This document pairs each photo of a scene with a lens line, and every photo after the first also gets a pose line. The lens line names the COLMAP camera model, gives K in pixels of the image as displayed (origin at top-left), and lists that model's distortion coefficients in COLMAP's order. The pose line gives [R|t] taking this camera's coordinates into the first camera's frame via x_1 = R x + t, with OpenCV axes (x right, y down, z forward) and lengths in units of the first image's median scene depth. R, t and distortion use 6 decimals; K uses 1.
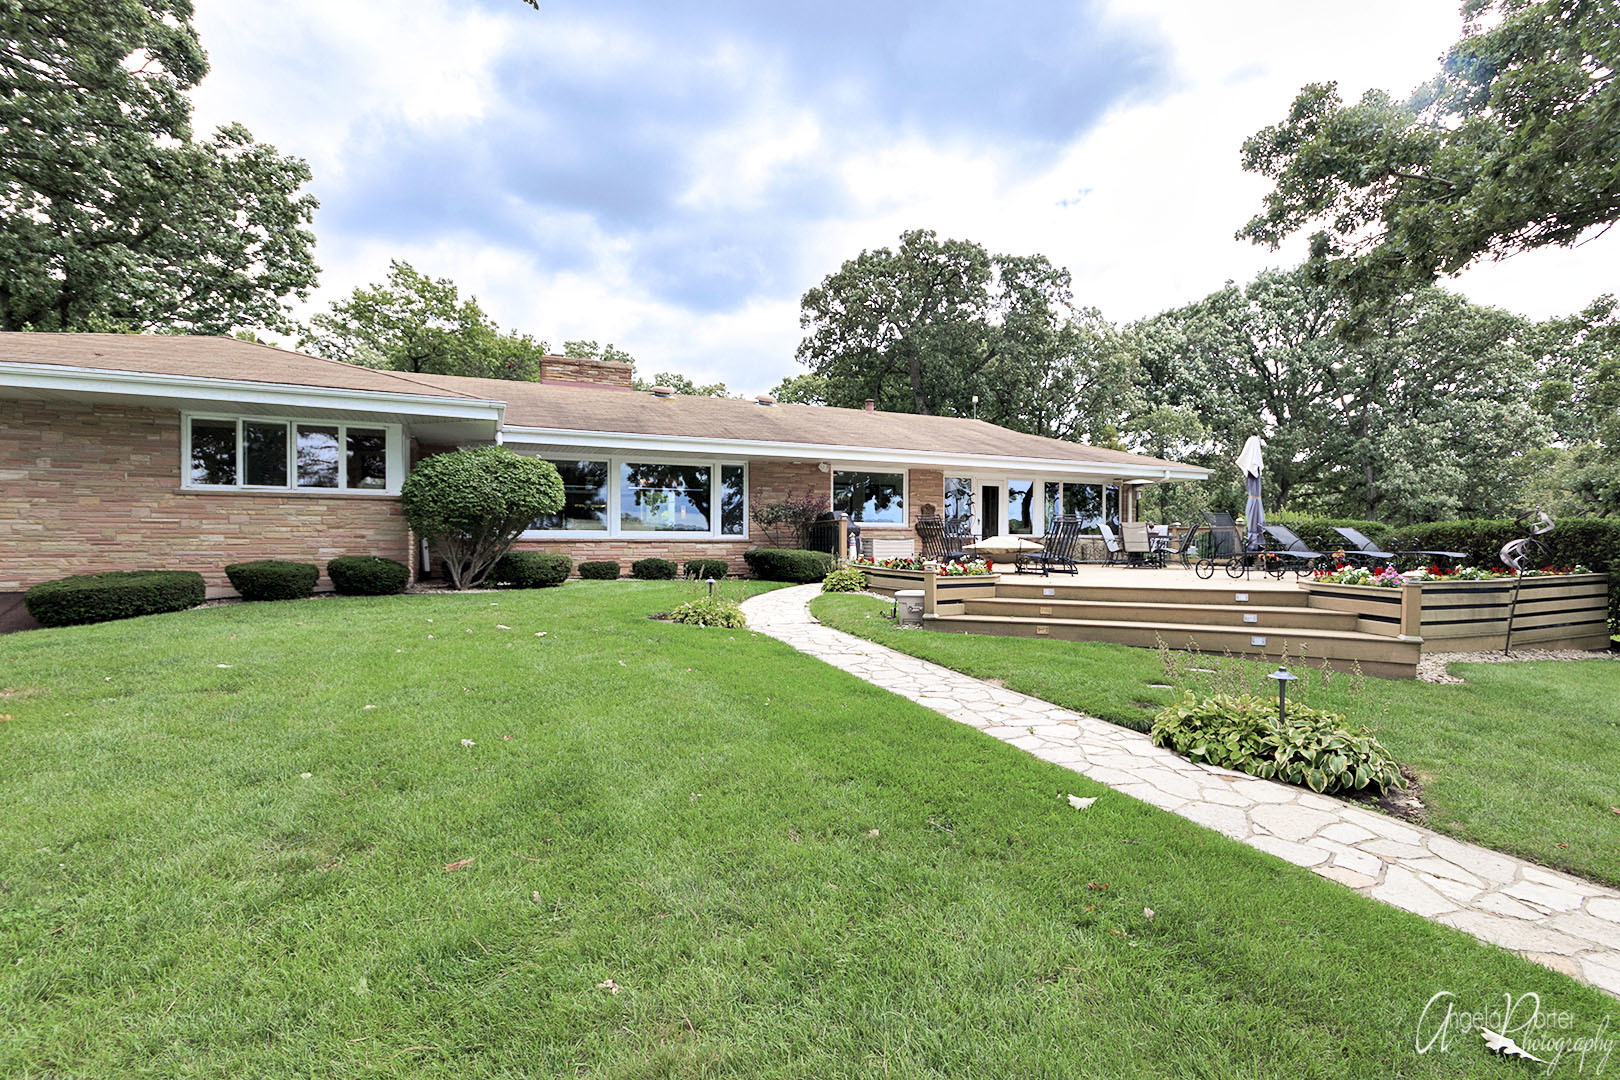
lens RADIAL K [[756.0, 0, 818.6], [0, 756.0, 548.6], [0, 0, 1]] dist [0.019182, -0.000360]
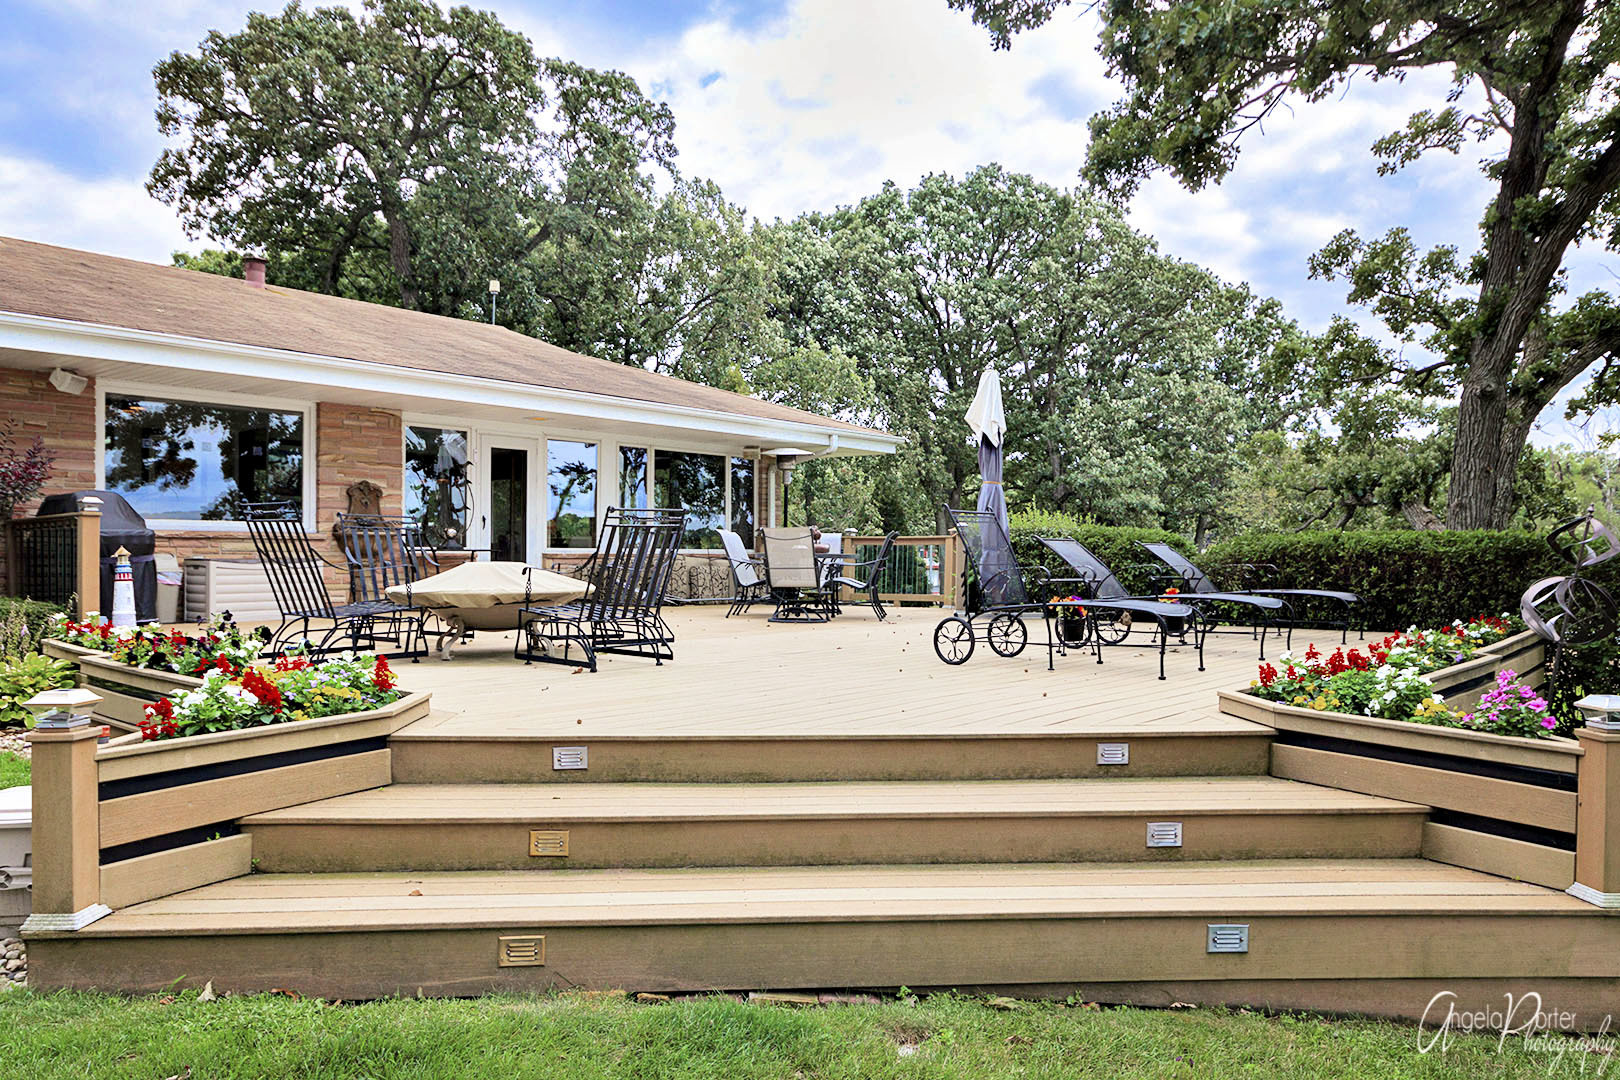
lens RADIAL K [[1111.2, 0, 816.7], [0, 1111.2, 537.2], [0, 0, 1]] dist [-0.007848, 0.013974]
pose [[0.903491, 0.005513, 0.428572, 0.056178], [0.003288, 0.999799, -0.019793, -0.006319], [-0.428595, 0.019292, 0.903291, 0.153627]]
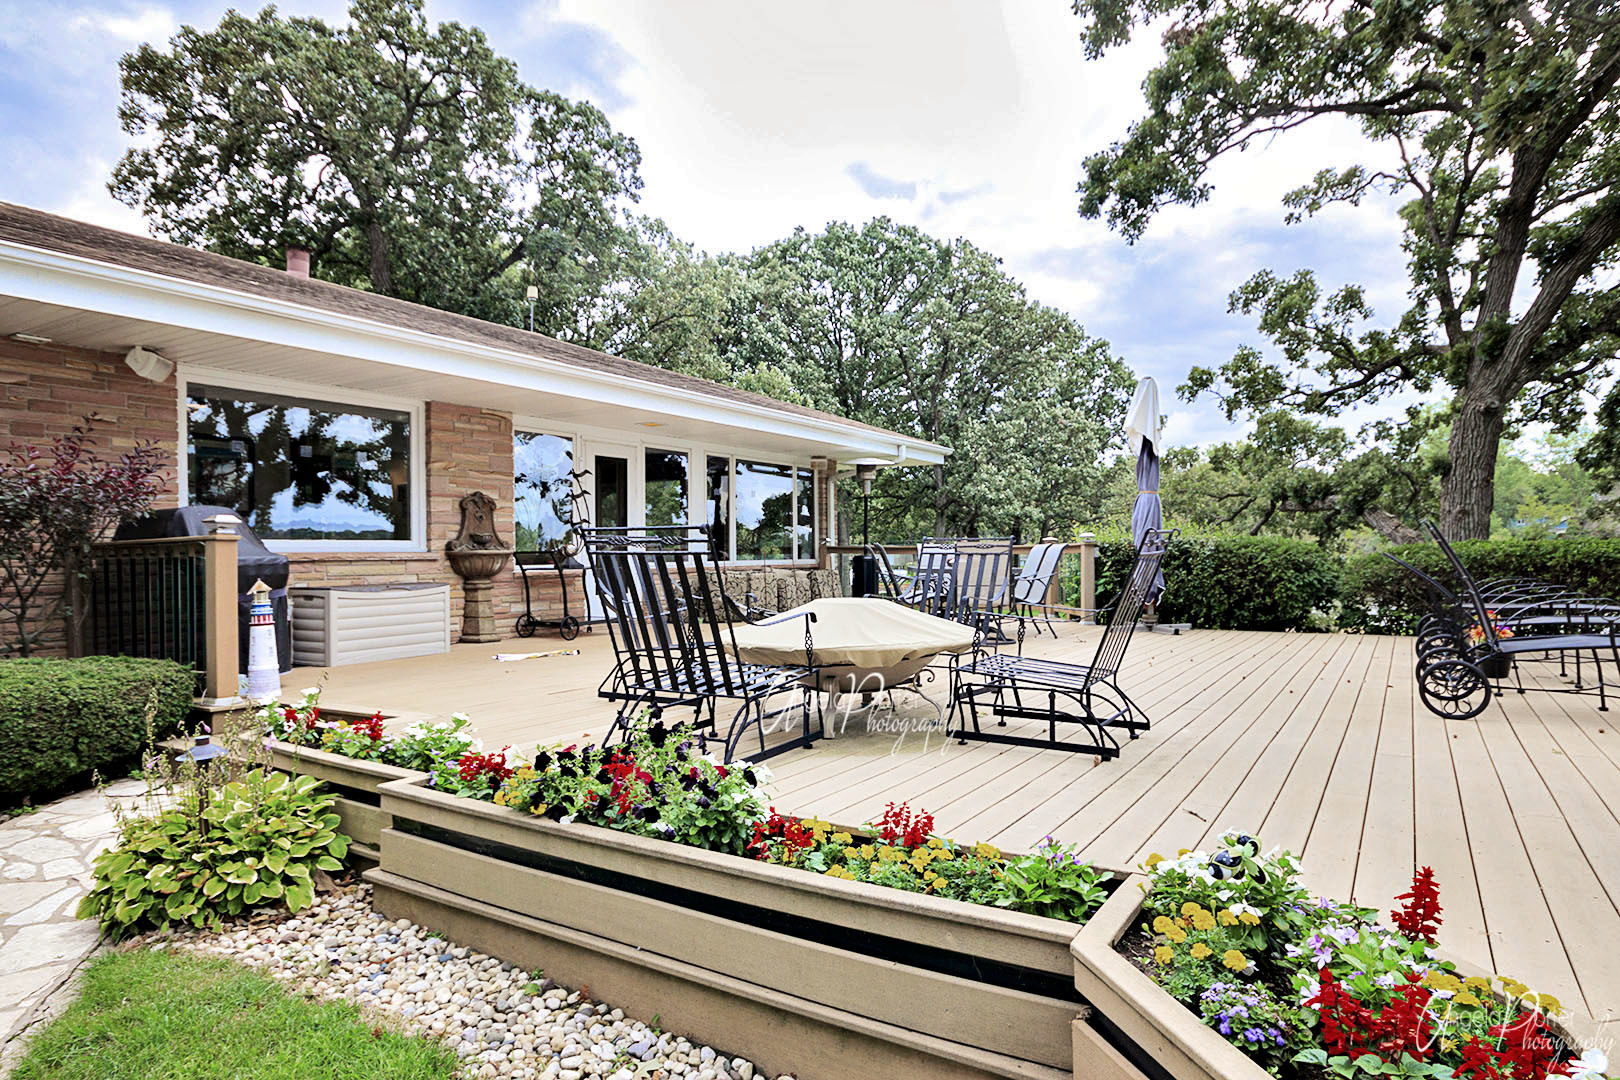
lens RADIAL K [[922.5, 0, 805.6], [0, 922.5, 534.0], [0, 0, 1]] dist [0.018792, -0.006316]
pose [[0.832361, -0.000979, 0.554233, 0.009834], [0.015704, 0.999639, -0.021820, -0.012845], [-0.554011, 0.026866, 0.832075, 0.268608]]
